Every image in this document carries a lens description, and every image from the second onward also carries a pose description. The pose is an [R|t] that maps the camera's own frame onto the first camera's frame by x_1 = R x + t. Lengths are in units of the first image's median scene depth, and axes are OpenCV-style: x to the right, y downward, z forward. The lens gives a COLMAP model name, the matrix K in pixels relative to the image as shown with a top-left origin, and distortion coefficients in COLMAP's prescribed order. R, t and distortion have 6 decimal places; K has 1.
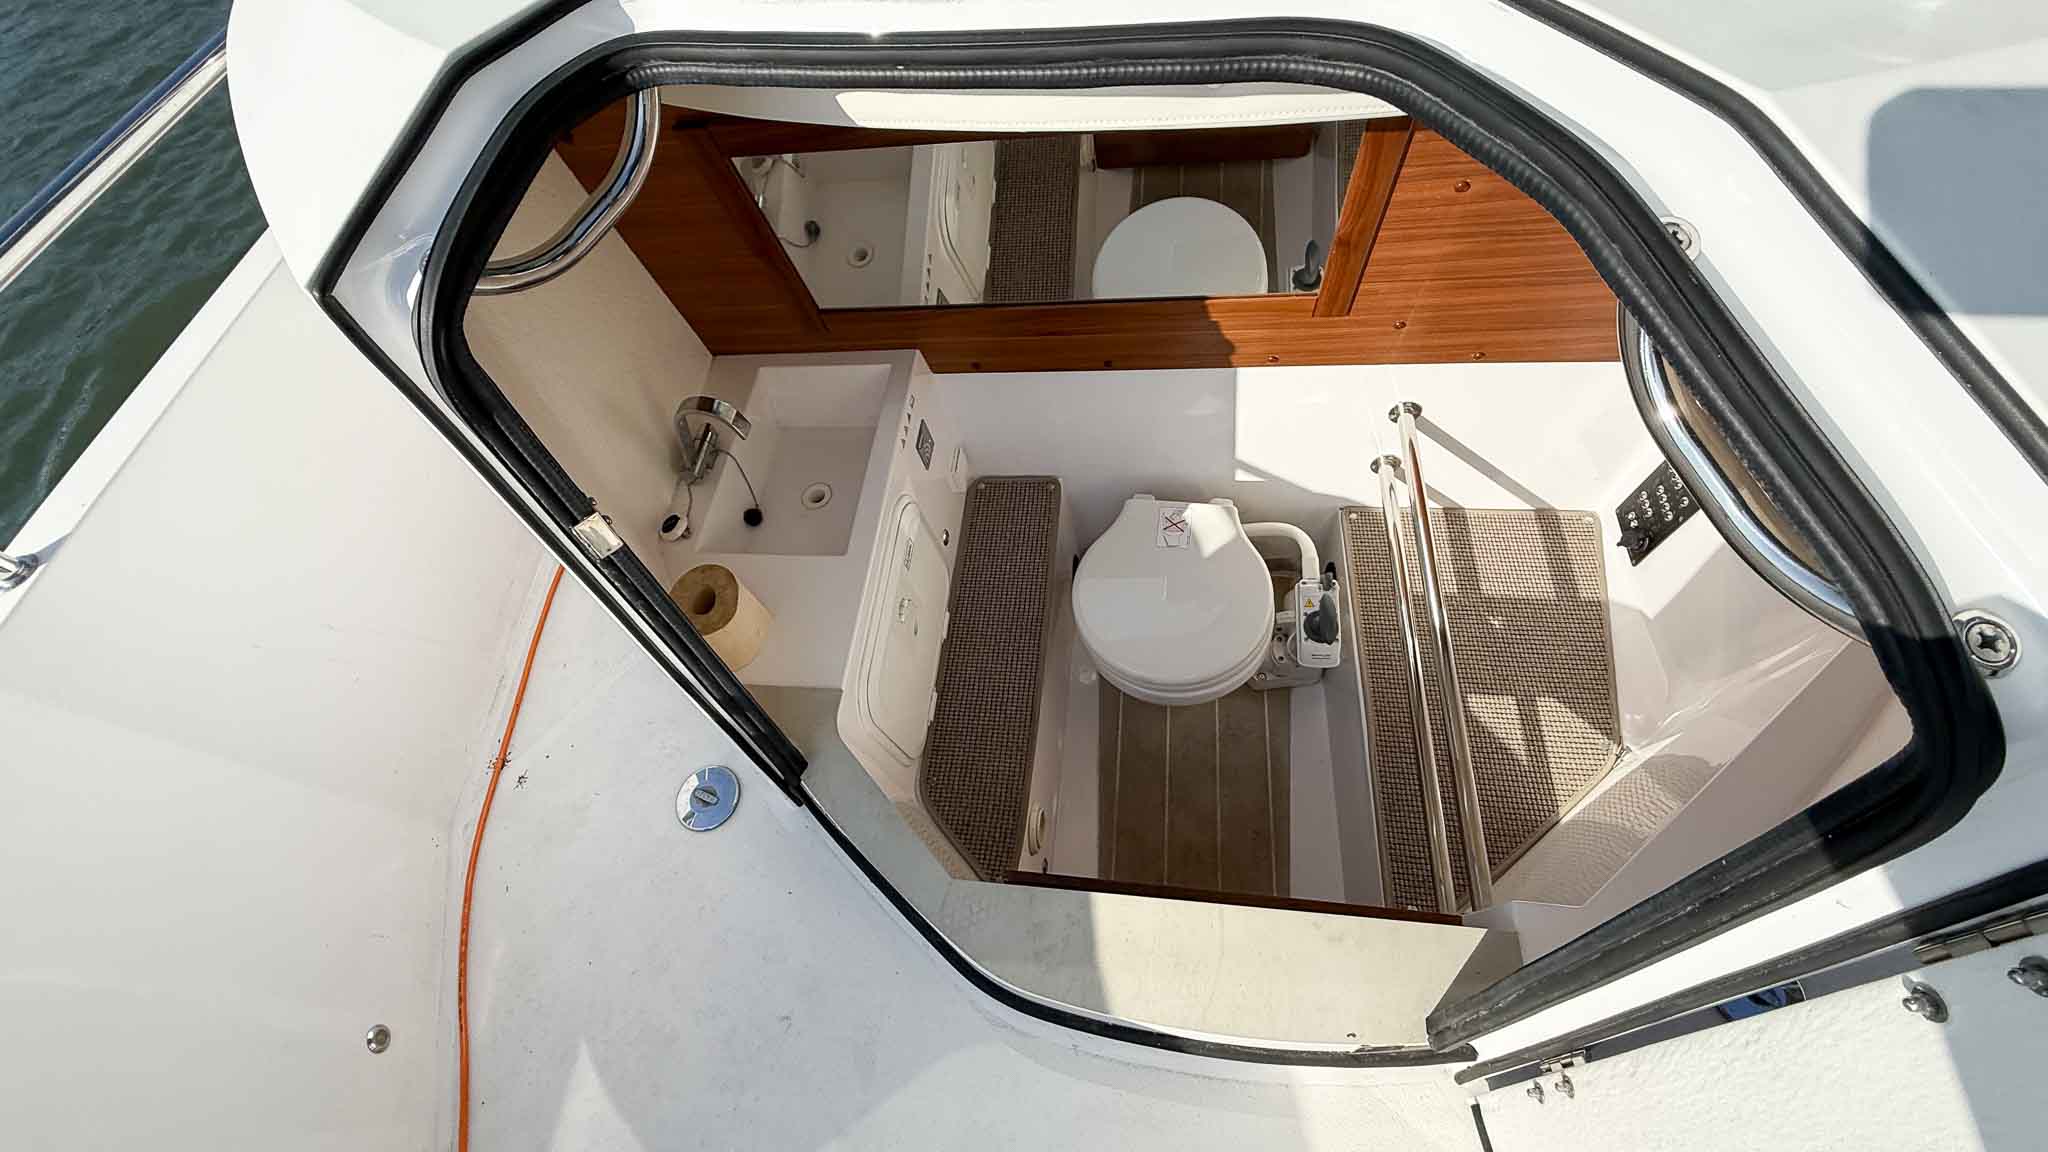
lens RADIAL K [[816.7, 0, 1025.8], [0, 816.7, 574.4], [0, 0, 1]] dist [0.001770, -0.000453]
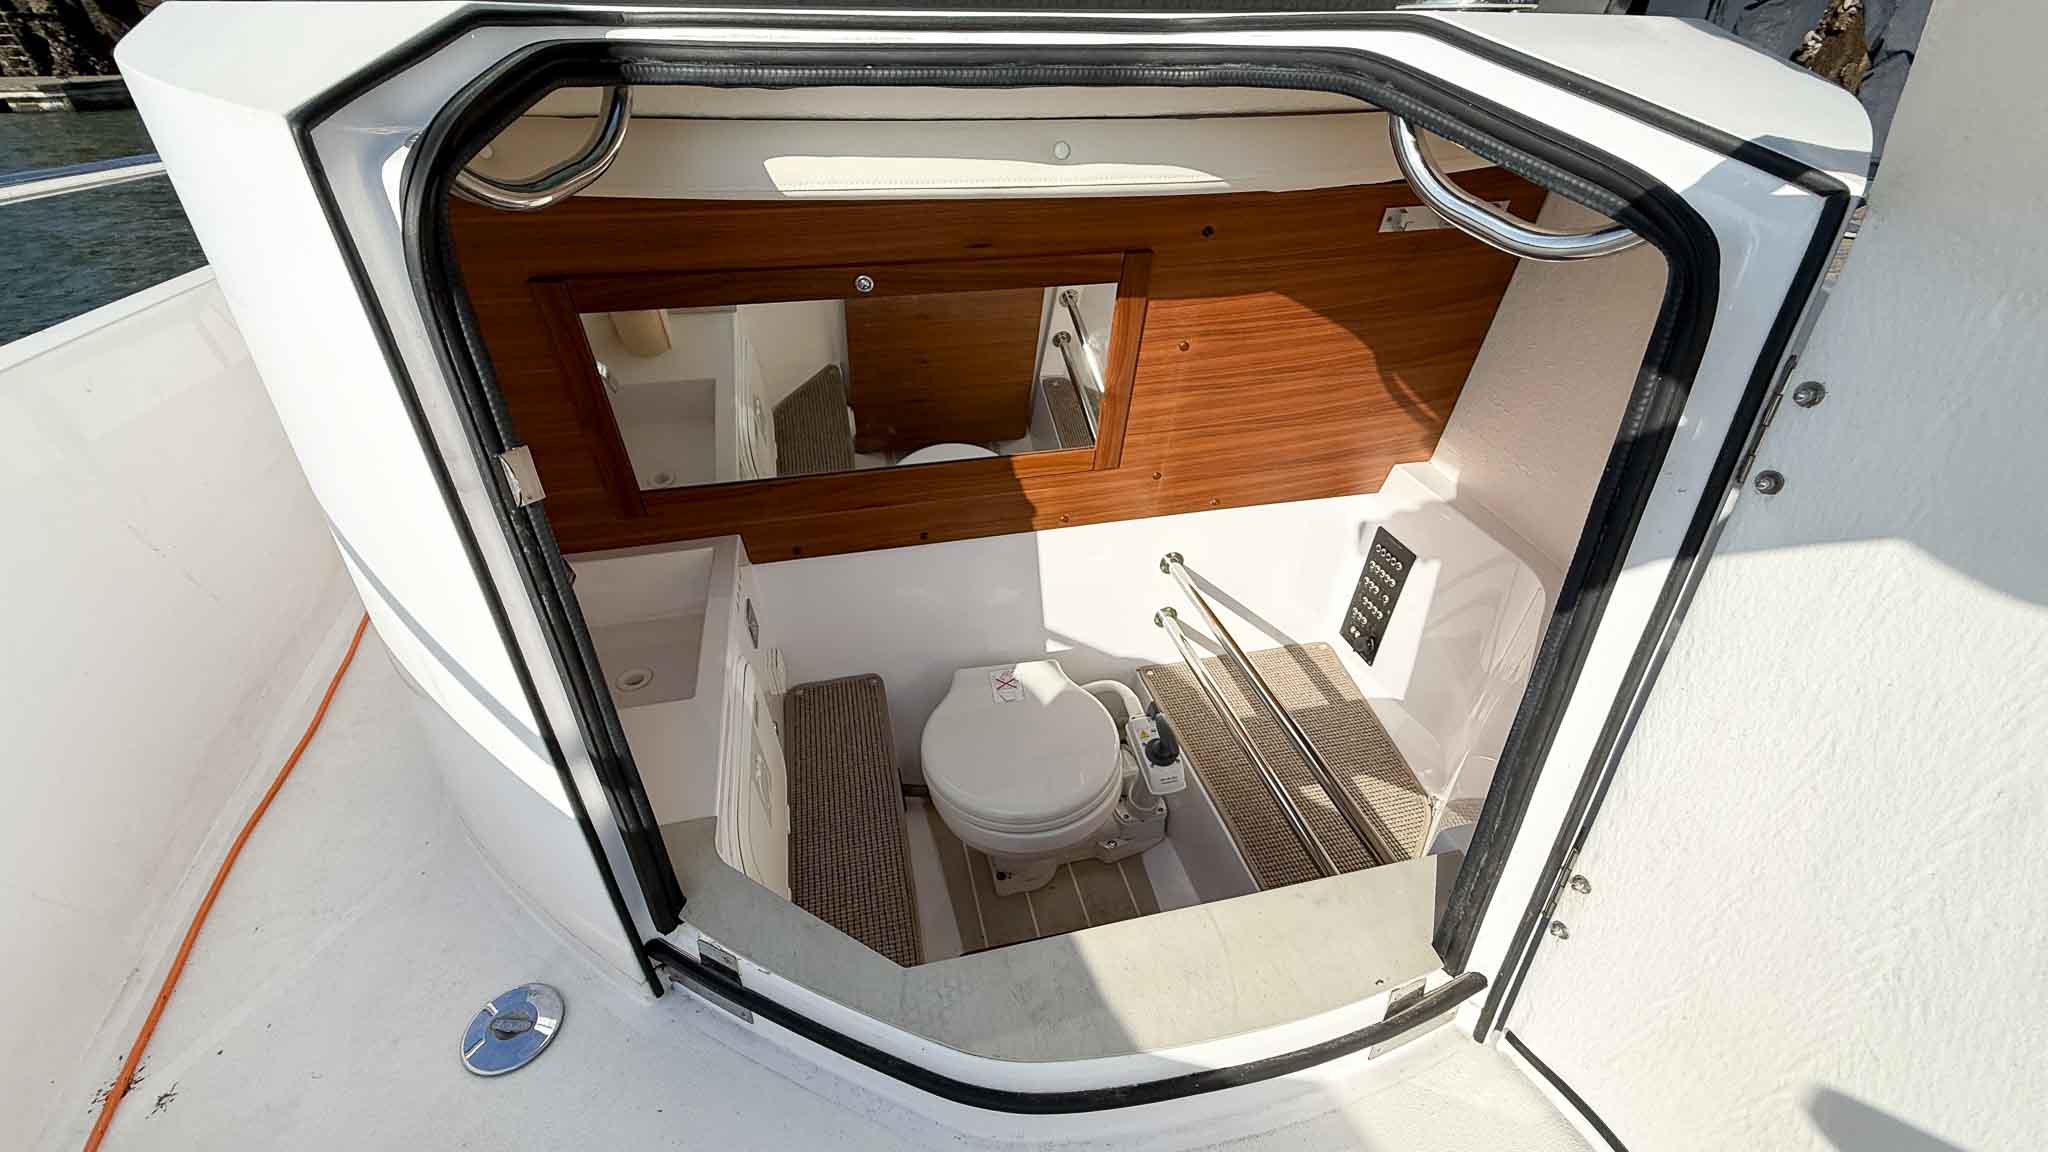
lens RADIAL K [[816.7, 0, 1035.3], [0, 816.7, 574.9], [0, 0, 1]] dist [0.001770, -0.000453]
pose [[0.928871, -0.071662, 0.363406, -0.162339], [0.226179, 0.886691, -0.403265, 0.260429], [-0.293330, 0.456776, 0.839829, 0.063812]]
